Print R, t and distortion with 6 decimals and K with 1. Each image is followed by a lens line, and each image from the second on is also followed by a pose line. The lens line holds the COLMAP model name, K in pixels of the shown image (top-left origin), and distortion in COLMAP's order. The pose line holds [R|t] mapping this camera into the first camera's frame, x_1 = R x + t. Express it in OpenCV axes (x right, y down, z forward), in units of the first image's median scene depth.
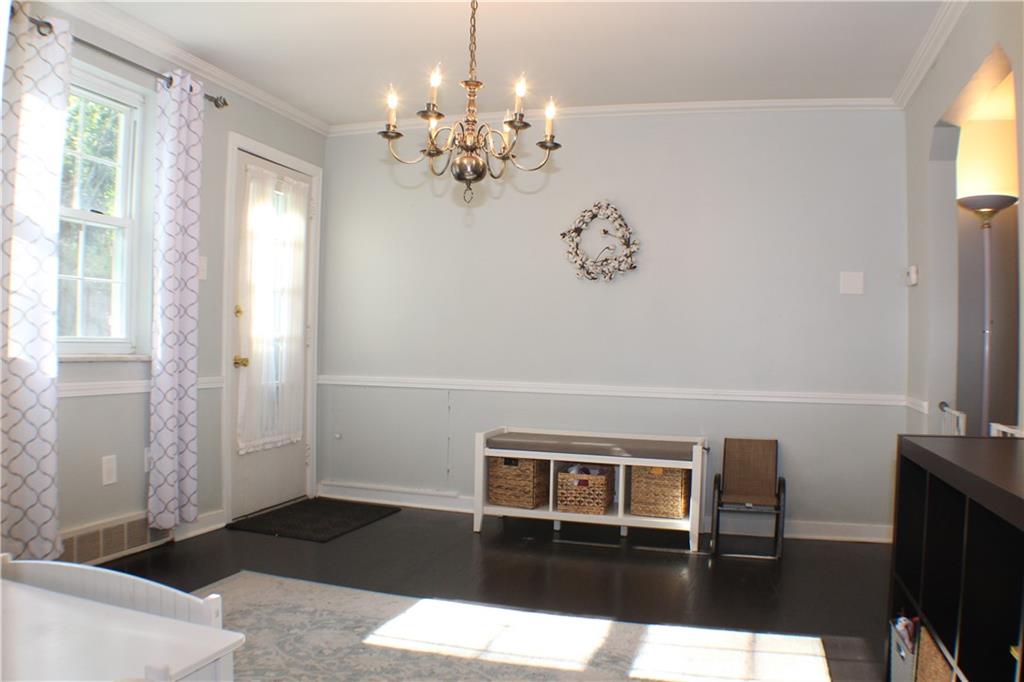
lens RADIAL K [[786.6, 0, 512.0], [0, 786.6, 341.0], [0, 0, 1]] dist [-0.160146, 0.002159]
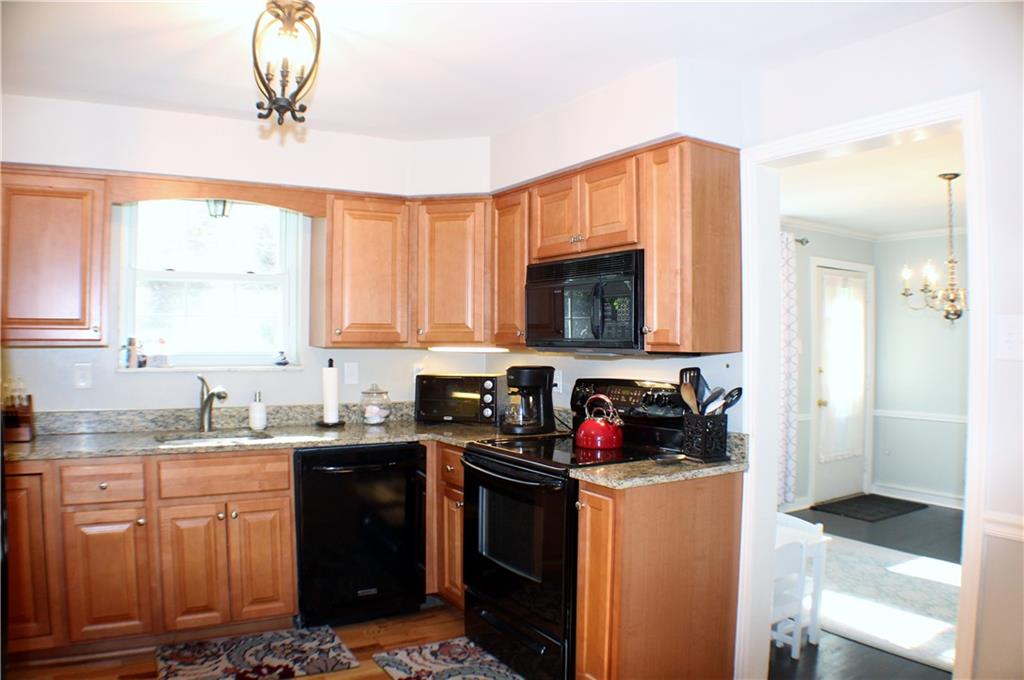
lens RADIAL K [[750.4, 0, 512.0], [0, 750.4, 340.0], [0, 0, 1]] dist [-0.215618, 0.082453]
pose [[0.747964, -0.014226, -0.663586, 0.161743], [0.011267, 0.999898, -0.008736, -0.104226], [0.663643, -0.000942, 0.748049, -0.553596]]
